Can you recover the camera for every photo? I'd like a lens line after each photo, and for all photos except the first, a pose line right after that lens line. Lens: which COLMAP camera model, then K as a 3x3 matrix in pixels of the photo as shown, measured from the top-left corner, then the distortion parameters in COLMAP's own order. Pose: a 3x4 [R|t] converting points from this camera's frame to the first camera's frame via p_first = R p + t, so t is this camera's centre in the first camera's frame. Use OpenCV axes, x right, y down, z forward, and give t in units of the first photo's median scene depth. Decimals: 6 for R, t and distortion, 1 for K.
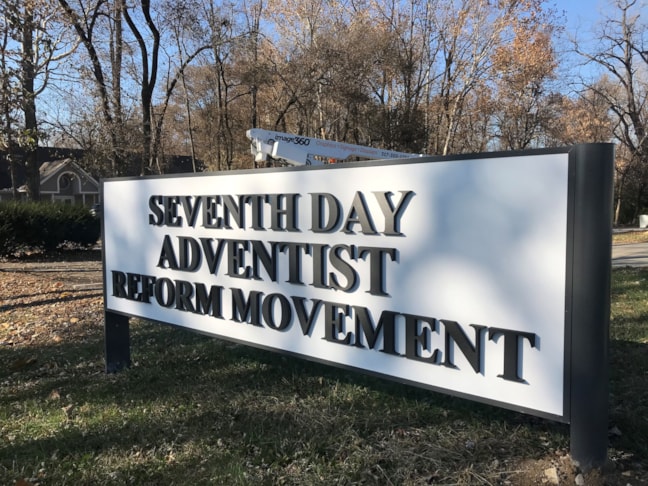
lens RADIAL K [[534.3, 0, 322.6], [0, 534.3, 235.5], [0, 0, 1]] dist [0.049923, -0.060867]
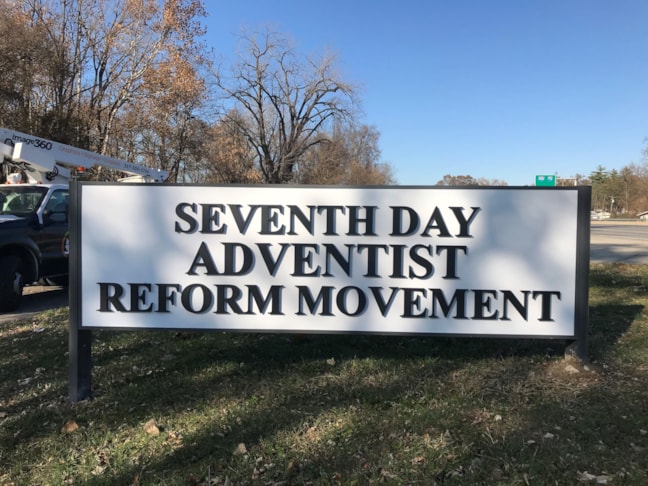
lens RADIAL K [[534.3, 0, 322.6], [0, 534.3, 235.5], [0, 0, 1]] dist [0.049923, -0.060867]
pose [[0.785080, -0.000518, 0.619394, -0.920669], [0.019740, 0.999513, -0.024185, 0.020129], [-0.619079, 0.031214, 0.784708, 0.070025]]
